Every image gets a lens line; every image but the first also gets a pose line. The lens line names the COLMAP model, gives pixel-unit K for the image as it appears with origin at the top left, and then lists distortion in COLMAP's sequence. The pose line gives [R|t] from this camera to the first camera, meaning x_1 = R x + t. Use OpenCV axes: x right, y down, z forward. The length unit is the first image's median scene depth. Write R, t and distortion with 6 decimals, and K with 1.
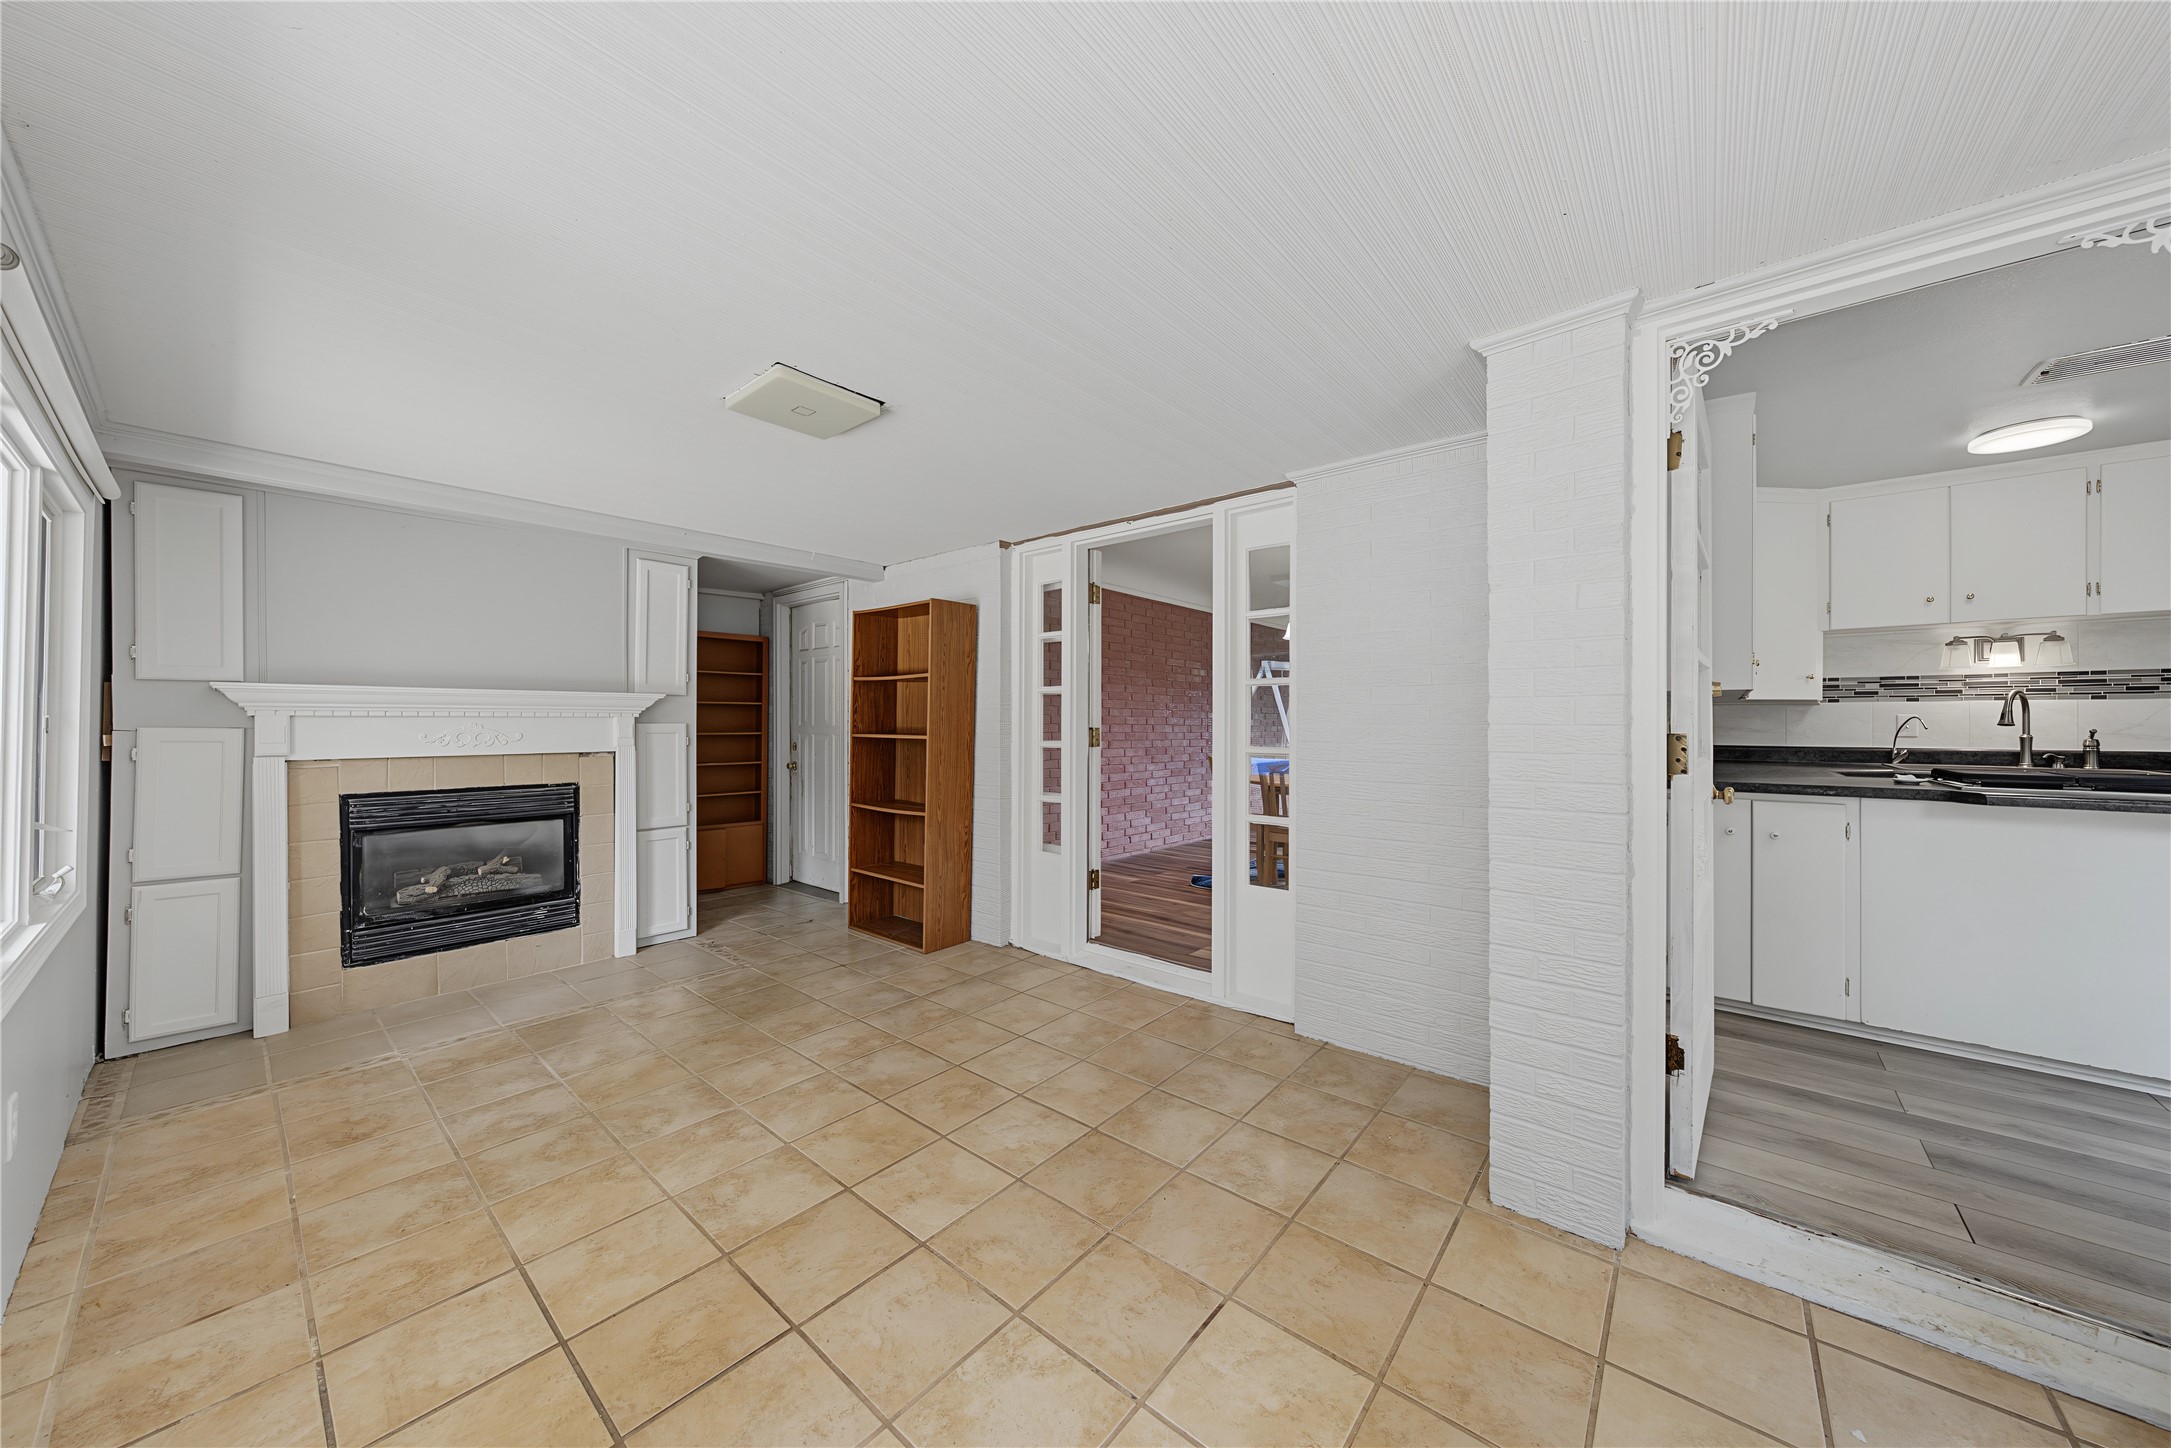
lens RADIAL K [[745.2, 0, 1090.6], [0, 745.2, 715.3], [0, 0, 1]] dist [0.000461, 0.000029]
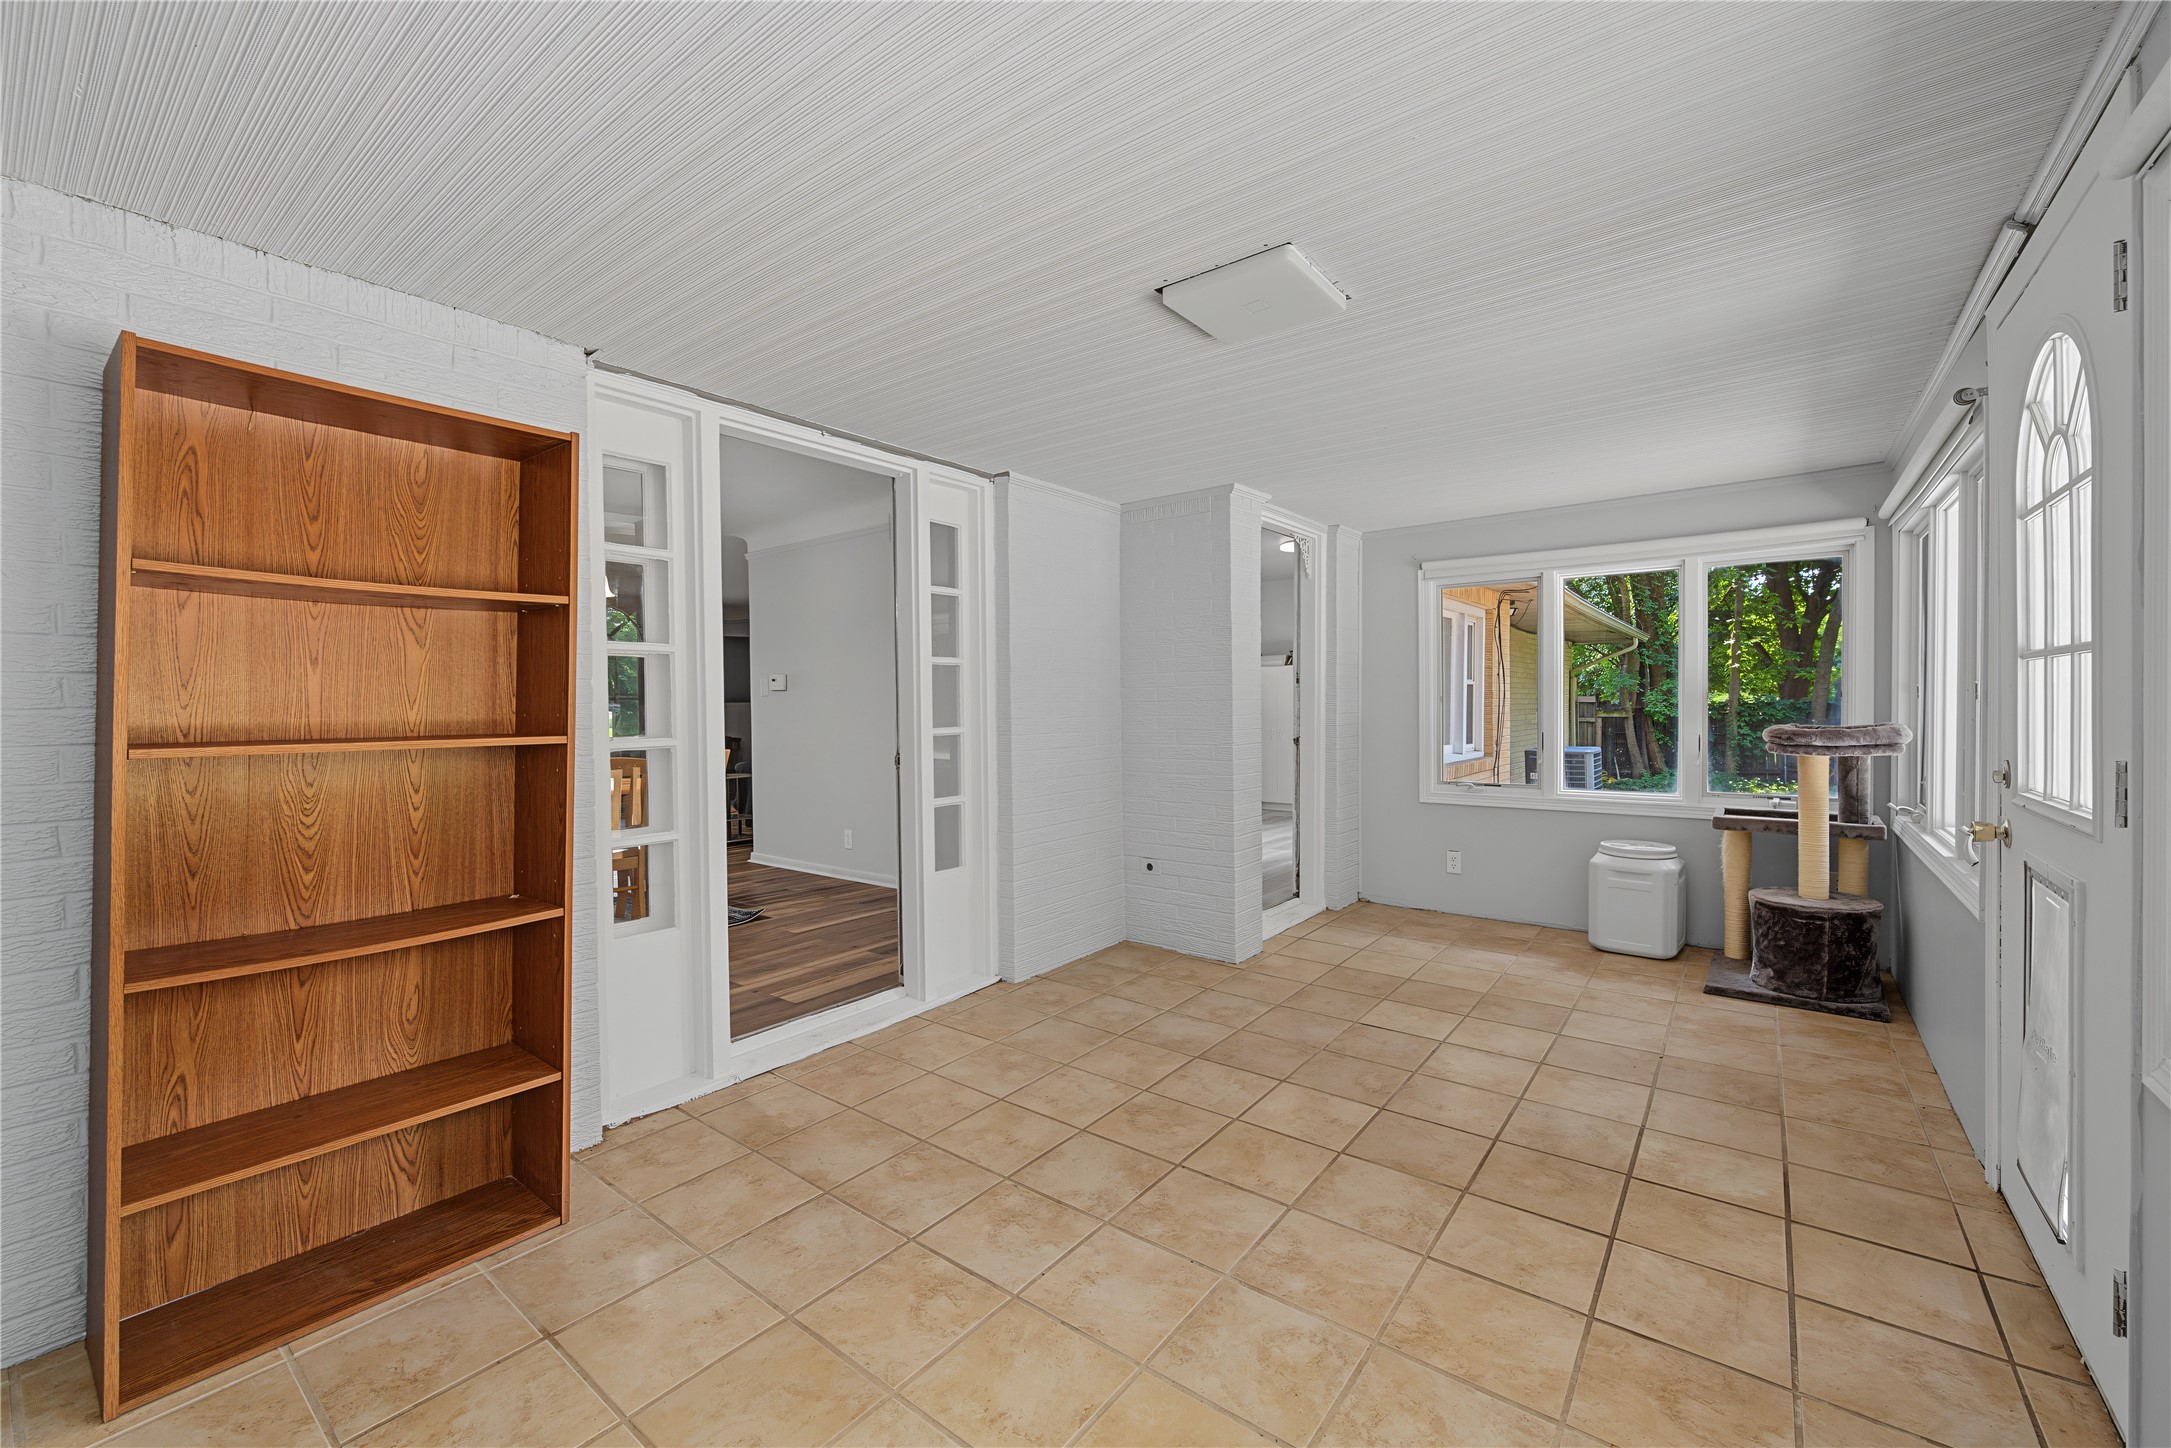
lens RADIAL K [[875.7, 0, 1090.4], [0, 875.7, 714.4], [0, 0, 1]] dist [0.003645, 0.000001]
pose [[-0.051100, -0.014035, 0.998595, -1.245299], [-0.000087, 0.999901, 0.014049, 0.010955], [-0.998694, 0.000631, -0.051096, 1.162081]]
